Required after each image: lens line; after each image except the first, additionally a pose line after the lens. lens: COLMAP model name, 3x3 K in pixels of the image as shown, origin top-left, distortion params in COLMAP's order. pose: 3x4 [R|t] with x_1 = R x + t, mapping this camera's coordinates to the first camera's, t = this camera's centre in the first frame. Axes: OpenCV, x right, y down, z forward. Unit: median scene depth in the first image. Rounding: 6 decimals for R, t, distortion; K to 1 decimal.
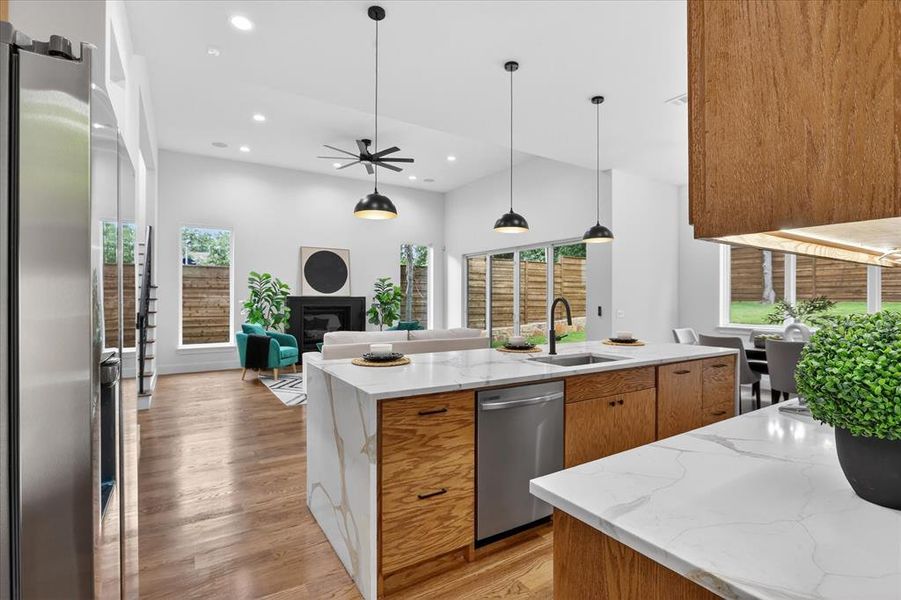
lens RADIAL K [[430.0, 0, 450.5], [0, 430.0, 300.0], [0, 0, 1]] dist [-0.005223, 0.000143]
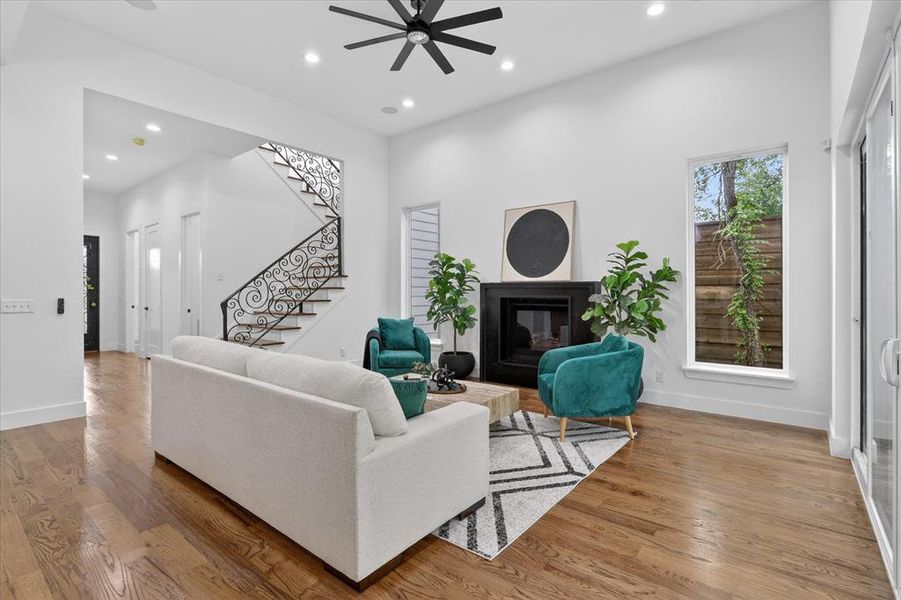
lens RADIAL K [[433.0, 0, 452.3], [0, 433.0, 287.5], [0, 0, 1]] dist [-0.008854, 0.000563]
pose [[0.320771, -0.013151, -0.947066, 0.292609], [0.001192, 0.999908, -0.013481, 0.008880], [0.947156, 0.003196, 0.320757, 0.733986]]
